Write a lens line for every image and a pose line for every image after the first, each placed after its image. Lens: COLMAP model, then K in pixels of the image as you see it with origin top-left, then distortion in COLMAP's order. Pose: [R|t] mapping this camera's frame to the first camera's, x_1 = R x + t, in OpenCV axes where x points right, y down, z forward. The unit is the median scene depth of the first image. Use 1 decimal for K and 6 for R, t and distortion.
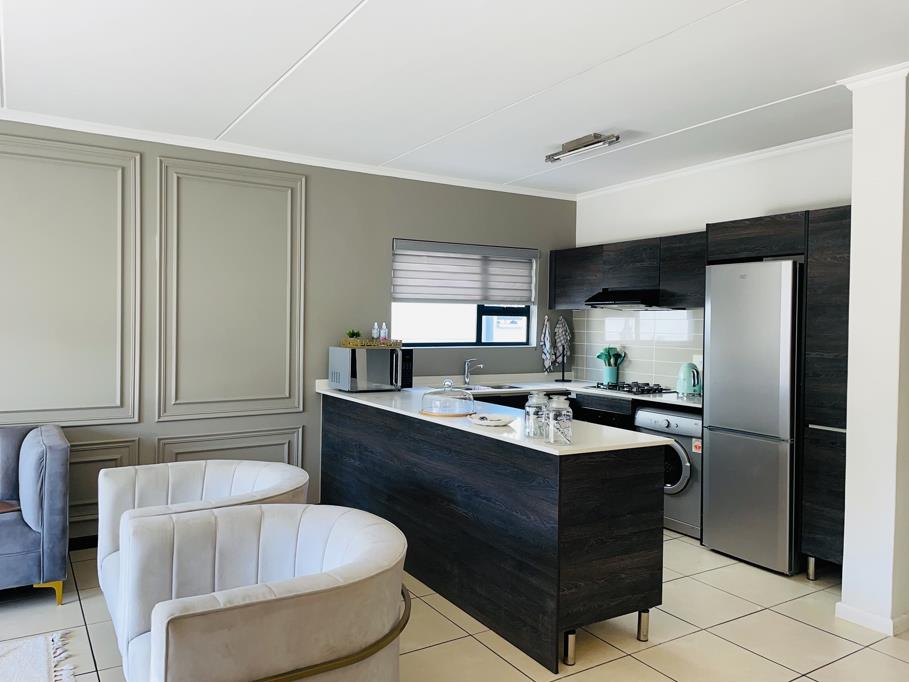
lens RADIAL K [[688.6, 0, 457.8], [0, 688.6, 340.1], [0, 0, 1]] dist [0.041239, -0.002065]
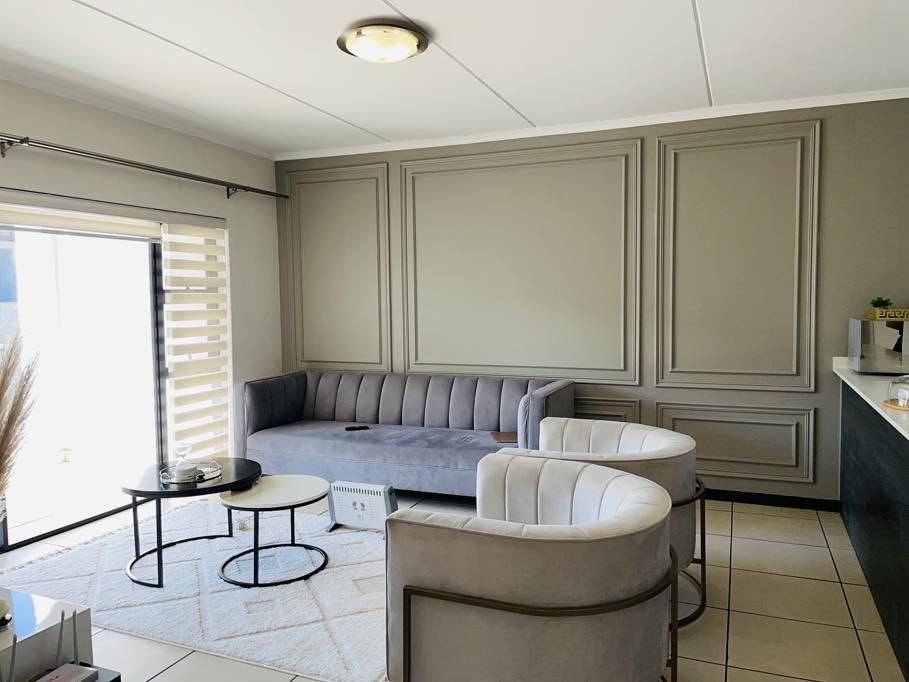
lens RADIAL K [[688.6, 0, 457.5], [0, 688.6, 339.5], [0, 0, 1]] dist [0.041239, -0.002065]
pose [[0.572550, 0.030748, -0.819293, 0.266610], [-0.000868, 0.999319, 0.036897, 0.005009], [0.819869, -0.020414, 0.572187, 0.136302]]
